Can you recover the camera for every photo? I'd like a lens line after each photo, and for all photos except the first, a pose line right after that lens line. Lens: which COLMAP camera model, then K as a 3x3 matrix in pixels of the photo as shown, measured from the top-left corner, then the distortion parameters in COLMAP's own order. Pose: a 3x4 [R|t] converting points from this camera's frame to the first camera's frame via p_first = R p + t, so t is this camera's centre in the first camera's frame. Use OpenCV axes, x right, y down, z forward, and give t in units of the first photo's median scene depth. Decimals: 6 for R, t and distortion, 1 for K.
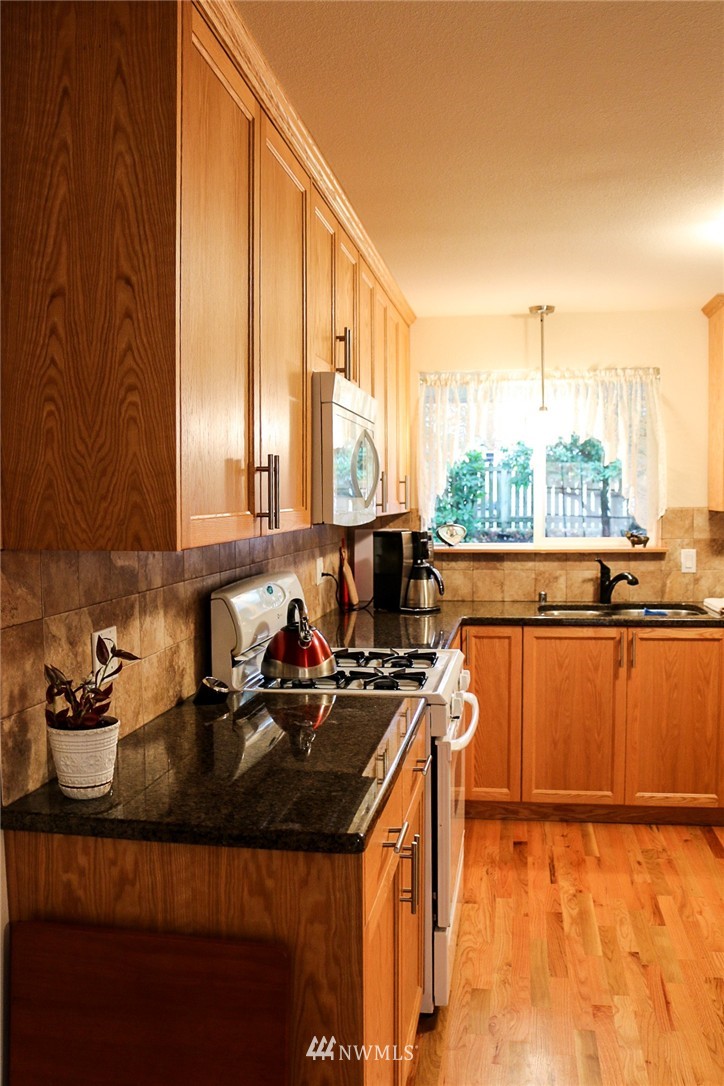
lens RADIAL K [[949.2, 0, 347.0], [0, 949.2, 547.1], [0, 0, 1]] dist [-0.160481, 0.132699]
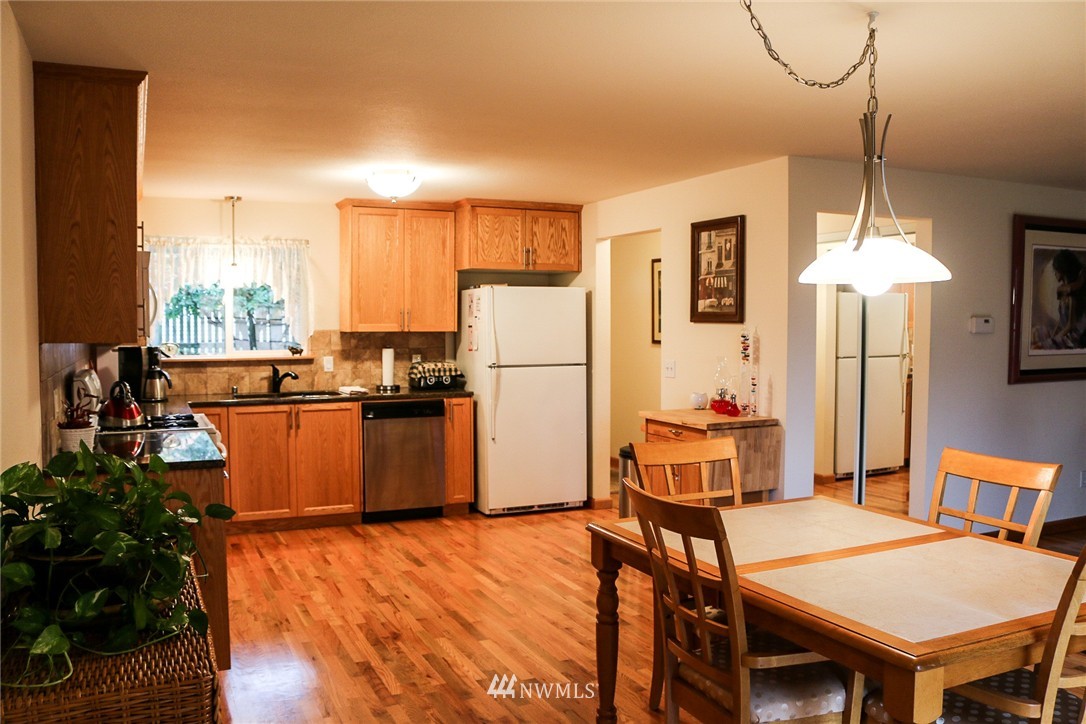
lens RADIAL K [[896.6, 0, 544.0], [0, 896.6, 367.5], [0, 0, 1]] dist [-0.159220, 0.135646]
pose [[0.817184, -0.020330, 0.576018, -0.218822], [0.024892, 0.999690, -0.000031, 0.032715], [-0.575839, 0.014364, 0.817437, -0.475917]]
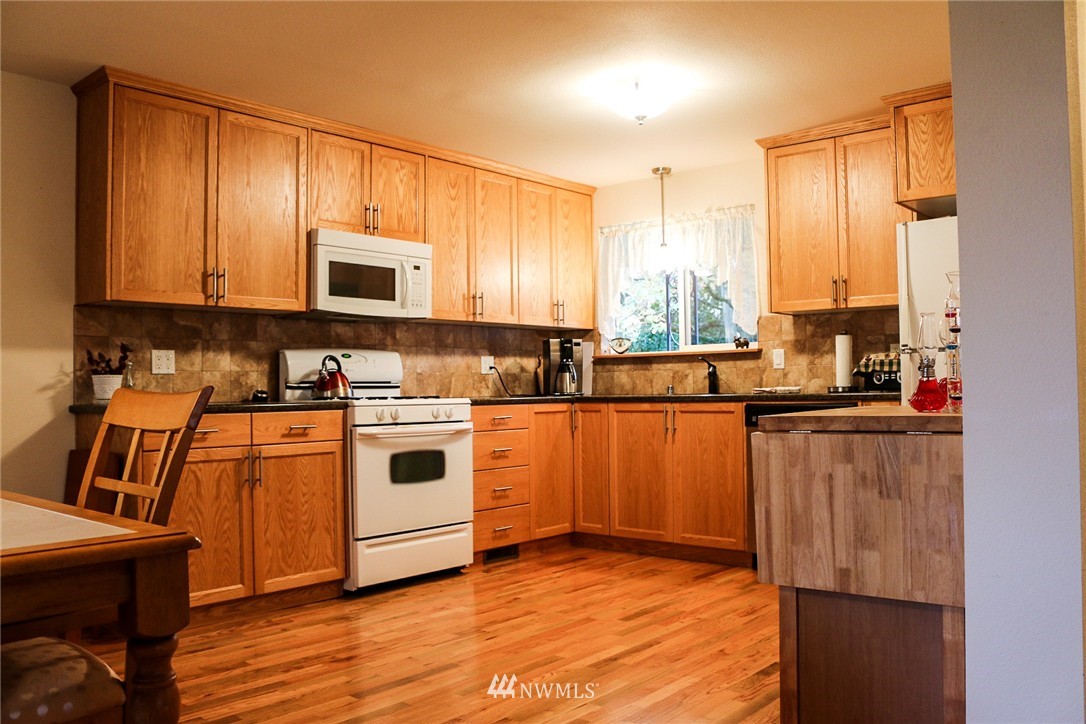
lens RADIAL K [[896.6, 0, 544.0], [0, 896.6, 367.5], [0, 0, 1]] dist [-0.159220, 0.135646]
pose [[0.860006, -0.015091, -0.510060, 0.765564], [-0.020645, 0.997715, -0.064327, 0.117706], [0.509865, 0.065852, 0.857730, -0.157829]]
